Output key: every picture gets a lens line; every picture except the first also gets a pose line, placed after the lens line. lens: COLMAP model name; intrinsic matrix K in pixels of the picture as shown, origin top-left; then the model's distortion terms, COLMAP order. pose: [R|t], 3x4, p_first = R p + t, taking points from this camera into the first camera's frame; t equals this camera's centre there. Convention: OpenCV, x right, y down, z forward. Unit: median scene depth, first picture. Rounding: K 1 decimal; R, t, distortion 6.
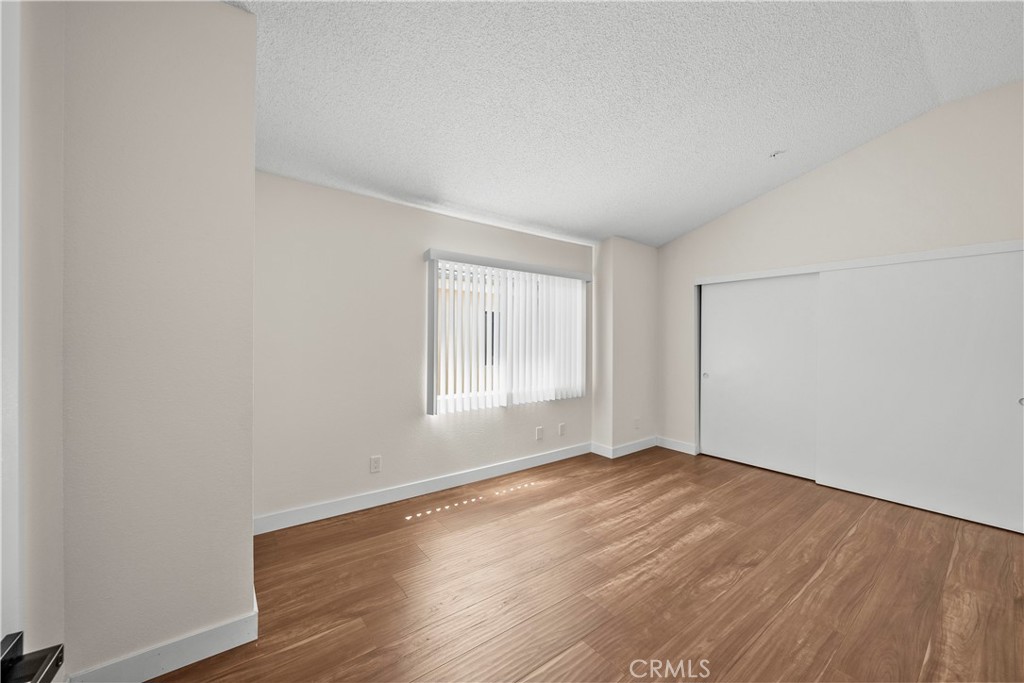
lens RADIAL K [[389.5, 0, 512.9], [0, 389.5, 341.3], [0, 0, 1]] dist [-0.002506, -0.000176]
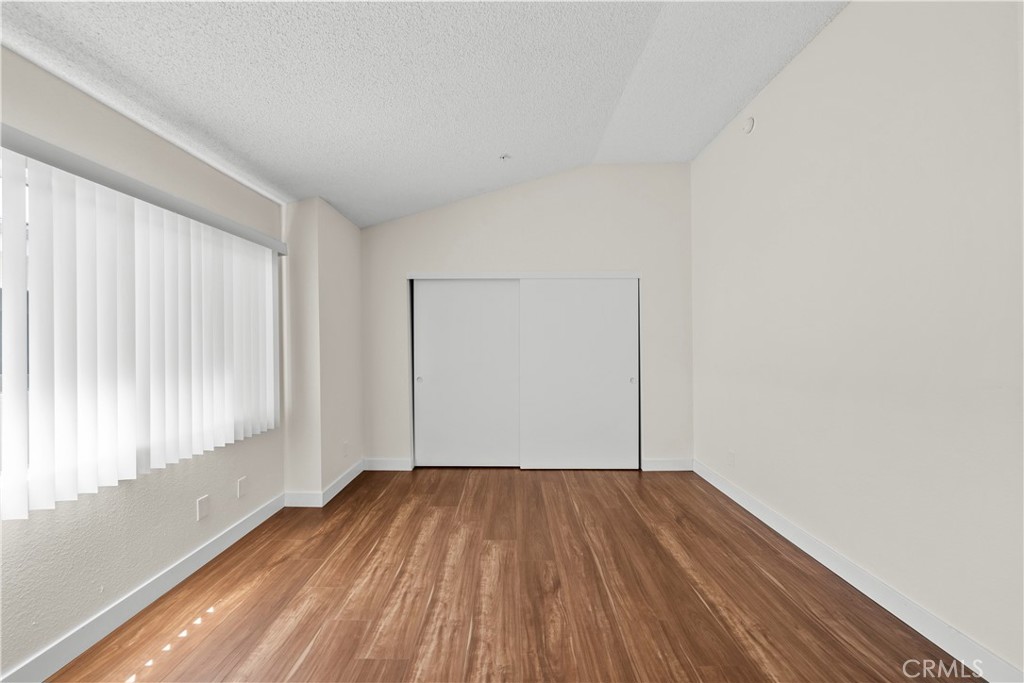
lens RADIAL K [[389.5, 0, 508.6], [0, 389.5, 340.7], [0, 0, 1]] dist [-0.002506, -0.000176]
pose [[0.618068, -0.005391, 0.786106, -0.112528], [0.011327, 0.999934, -0.002048, 0.001870], [-0.786043, 0.010170, 0.618088, 0.343197]]
